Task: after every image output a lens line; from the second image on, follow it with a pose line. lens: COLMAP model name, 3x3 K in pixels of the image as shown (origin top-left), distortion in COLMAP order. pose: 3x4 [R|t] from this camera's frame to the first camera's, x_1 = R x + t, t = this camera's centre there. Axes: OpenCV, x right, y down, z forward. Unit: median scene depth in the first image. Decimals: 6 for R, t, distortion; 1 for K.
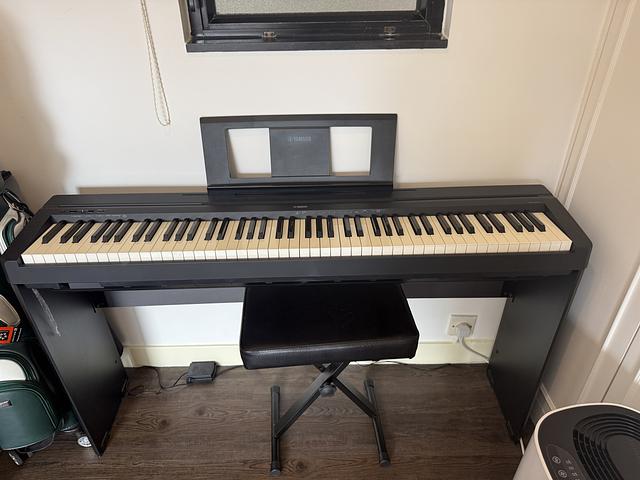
lens RADIAL K [[422.5, 0, 318.2], [0, 422.5, 239.6], [0, 0, 1]] dist [0.057846, -0.000846]
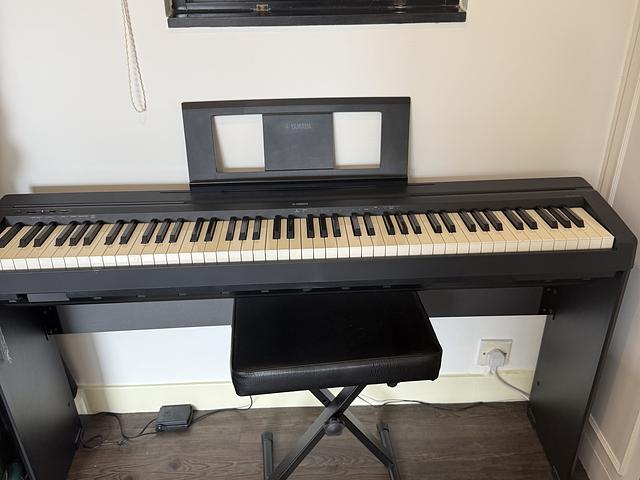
lens RADIAL K [[553.1, 0, 320.0], [0, 553.1, 240.0], [0, 0, 1]] dist [0.088774, -0.000946]
pose [[0.999714, -0.011803, 0.020811, -0.025147], [0.012961, 0.998324, -0.056400, 0.056561], [-0.020110, 0.056654, 0.998191, -0.111249]]
